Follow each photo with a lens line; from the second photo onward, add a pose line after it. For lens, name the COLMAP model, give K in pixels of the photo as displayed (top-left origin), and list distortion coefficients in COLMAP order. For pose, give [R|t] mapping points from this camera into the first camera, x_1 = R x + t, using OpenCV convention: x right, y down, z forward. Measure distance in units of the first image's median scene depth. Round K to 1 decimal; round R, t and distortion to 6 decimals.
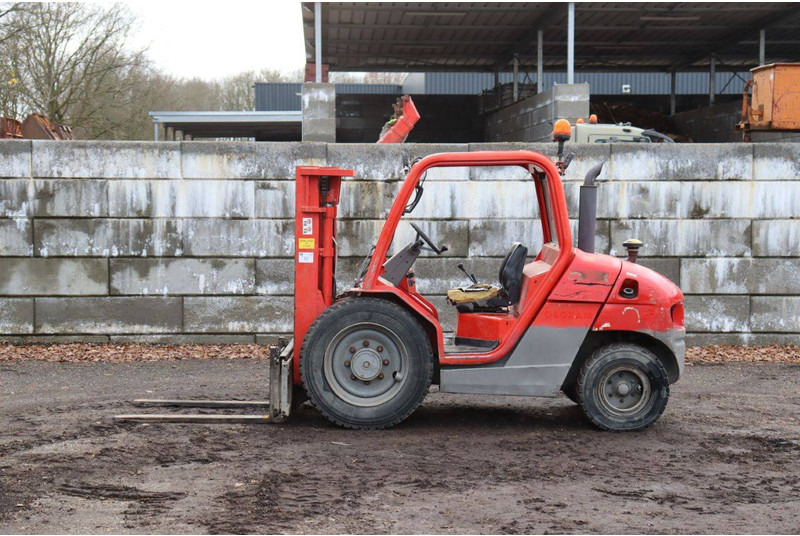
lens RADIAL K [[1419.2, 0, 400.0], [0, 1419.2, 268.0], [0, 0, 1]] dist [0.204513, 0.138593]
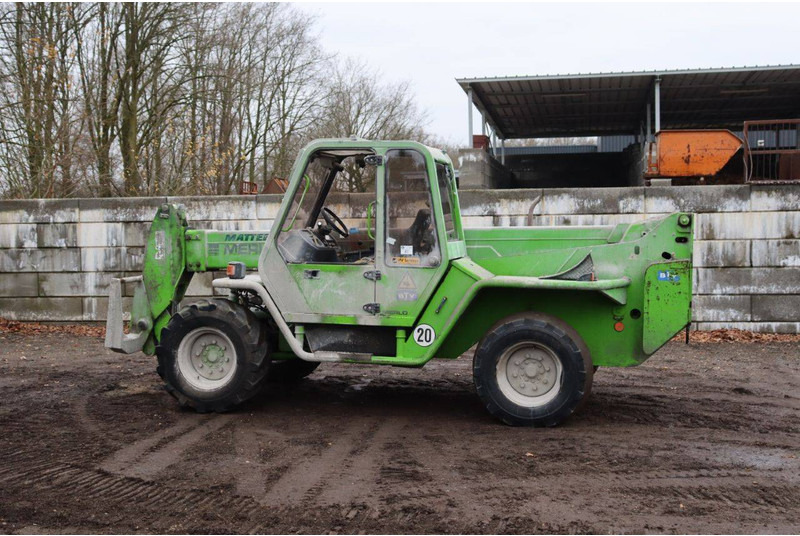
lens RADIAL K [[1068.9, 0, 400.0], [0, 1068.9, 268.0], [0, 0, 1]] dist [0.031263, 0.106225]
pose [[0.973068, -0.008294, -0.230371, 0.258203], [0.004649, 0.999855, -0.016363, 0.008994], [0.230473, 0.014852, 0.972965, -0.077439]]
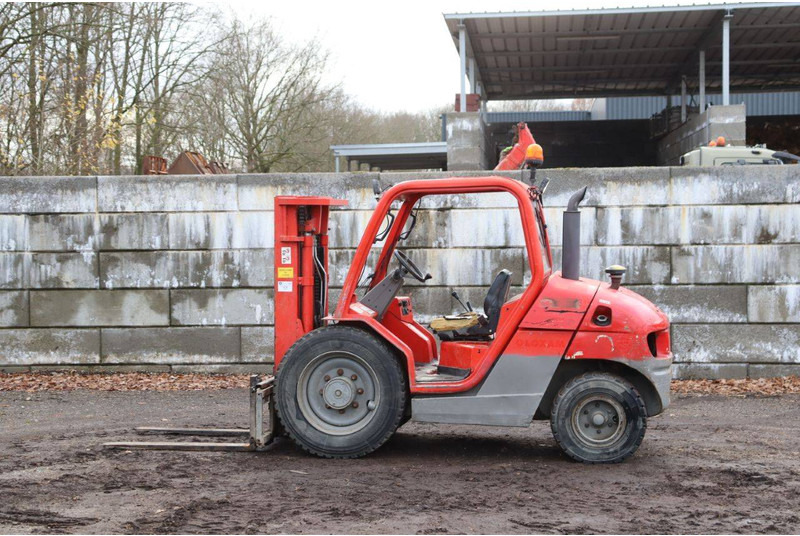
lens RADIAL K [[1439.9, 0, 400.0], [0, 1439.9, 268.0], [0, 0, 1]] dist [0.206919, 0.256369]
pose [[0.988073, -0.009654, -0.153685, 0.118612], [0.006286, 0.999730, -0.022386, 0.001978], [0.153860, 0.021153, 0.987866, 0.001418]]
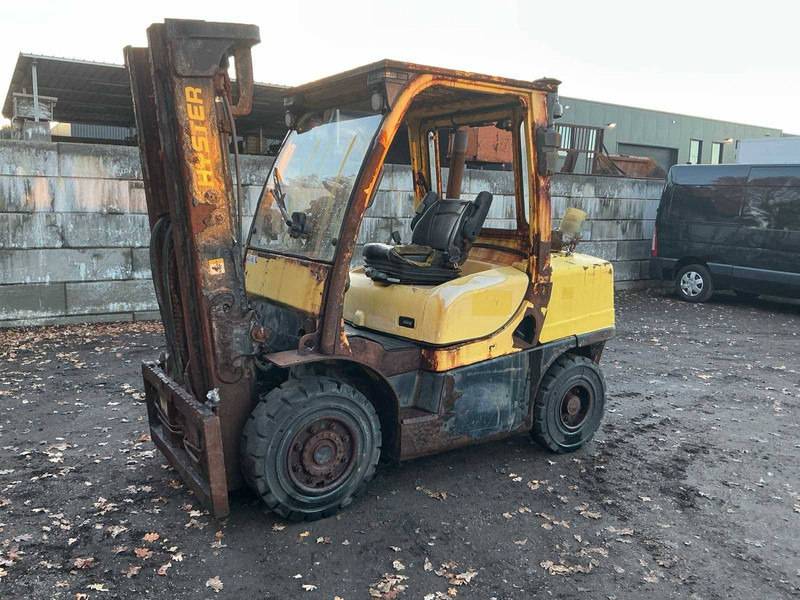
lens RADIAL K [[667.7, 0, 400.0], [0, 667.7, 300.0], [0, 0, 1]] dist [0.091939, -0.162840]
pose [[0.870023, -0.052403, 0.490218, -0.184616], [0.007280, 0.995592, 0.093505, -0.014735], [-0.492957, -0.077783, 0.866570, 0.408244]]
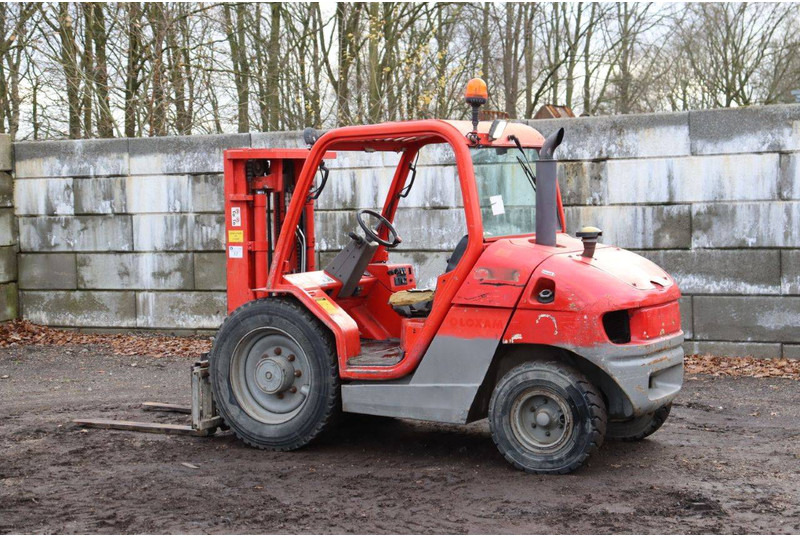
lens RADIAL K [[1439.9, 0, 400.0], [0, 1439.9, 268.0], [0, 0, 1]] dist [0.206919, 0.256369]
pose [[0.866683, 0.001370, -0.498857, 0.326300], [0.001500, 0.999985, 0.005353, -0.001415], [0.498857, -0.005388, 0.866668, 0.186968]]
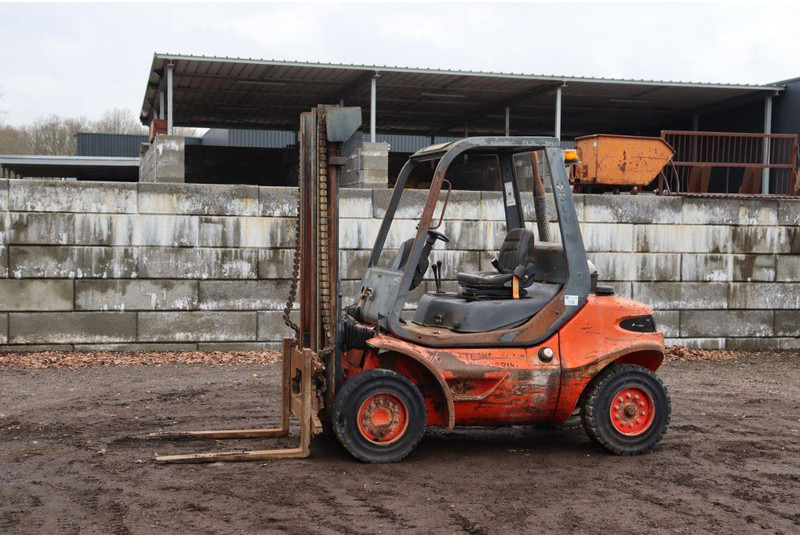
lens RADIAL K [[1135.9, 0, 400.0], [0, 1135.9, 268.0], [0, 0, 1]] dist [0.082447, 0.074659]
pose [[0.980263, 0.006465, 0.197594, -0.125758], [-0.003177, 0.999851, -0.016955, -0.001179], [-0.197674, 0.015993, 0.980137, 0.017349]]
